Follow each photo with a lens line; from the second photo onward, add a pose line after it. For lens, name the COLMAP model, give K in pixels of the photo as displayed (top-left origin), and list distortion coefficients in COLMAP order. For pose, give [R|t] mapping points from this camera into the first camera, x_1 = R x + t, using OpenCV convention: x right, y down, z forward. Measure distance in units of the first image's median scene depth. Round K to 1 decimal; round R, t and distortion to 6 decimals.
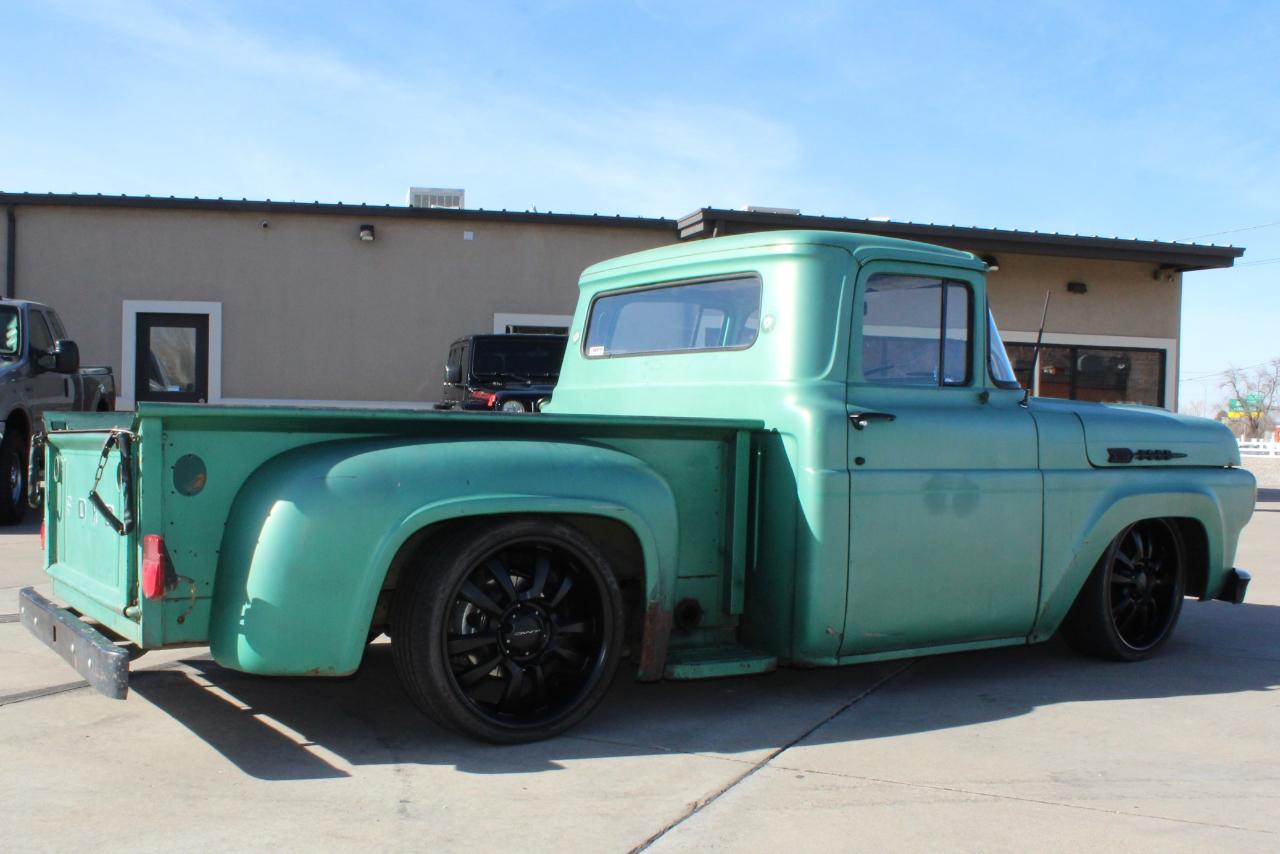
lens RADIAL K [[1311.4, 0, 613.5], [0, 1311.4, 630.8], [0, 0, 1]] dist [-0.097020, 0.000000]
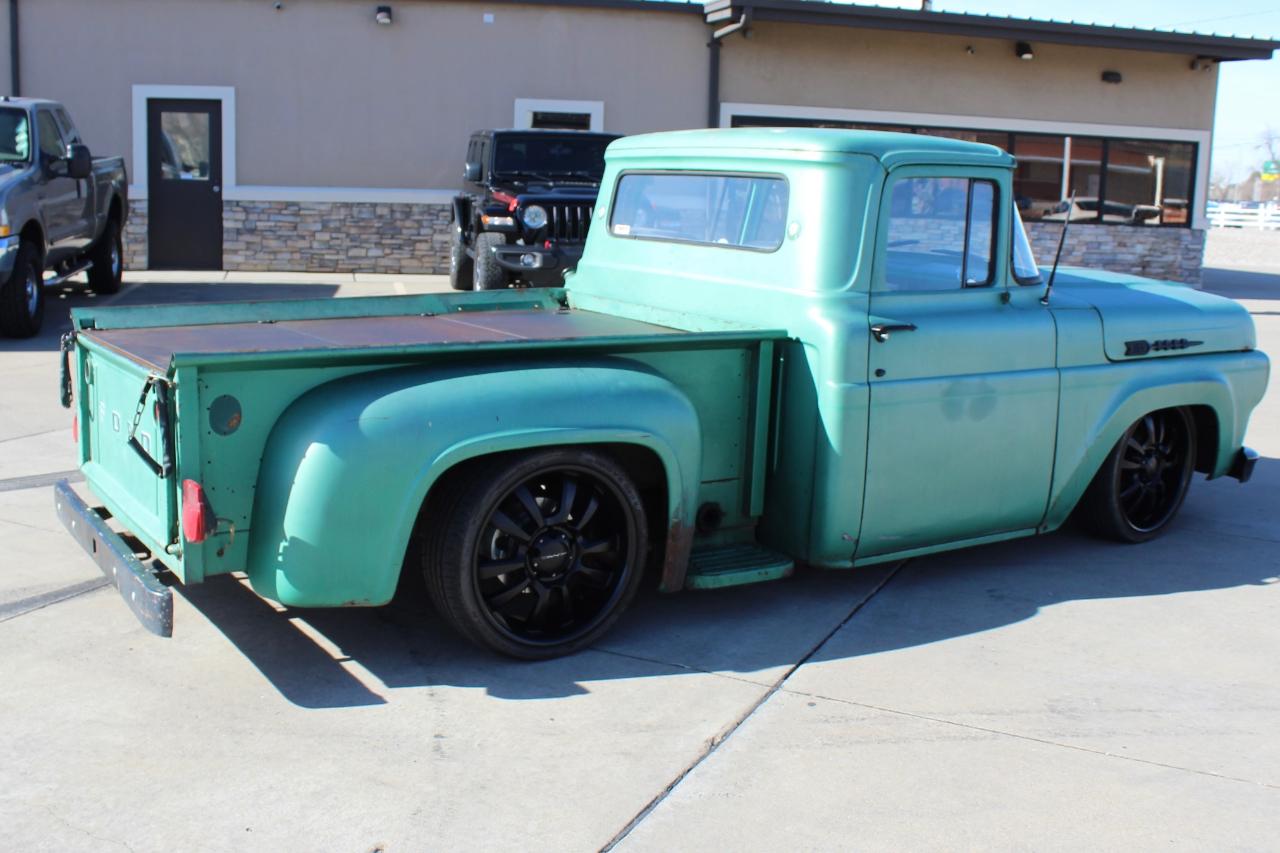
lens RADIAL K [[1311.4, 0, 653.9], [0, 1311.4, 561.6], [0, 0, 1]] dist [-0.097020, 0.000000]
pose [[0.999796, 0.010168, 0.017428, -0.004153], [-0.012390, 0.991101, 0.132532, -0.116770], [-0.015925, -0.132721, 0.991026, -0.027475]]
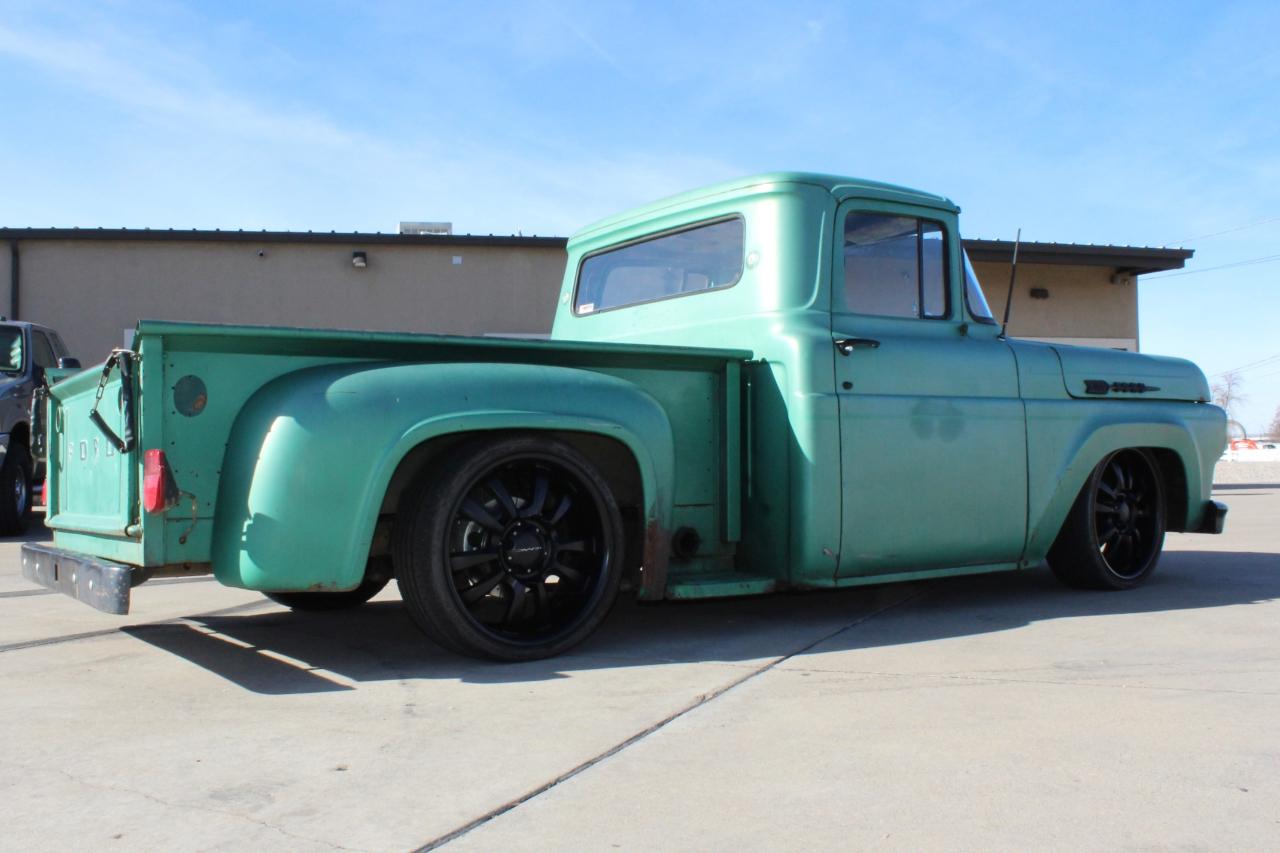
lens RADIAL K [[1270.4, 0, 640.5], [0, 1270.4, 559.8], [0, 0, 1]] dist [-0.099665, 0.000000]
pose [[0.998950, -0.036245, 0.028004, -0.006632], [0.038335, 0.996208, -0.078106, 0.078070], [-0.025067, 0.079098, 0.996552, 0.023136]]
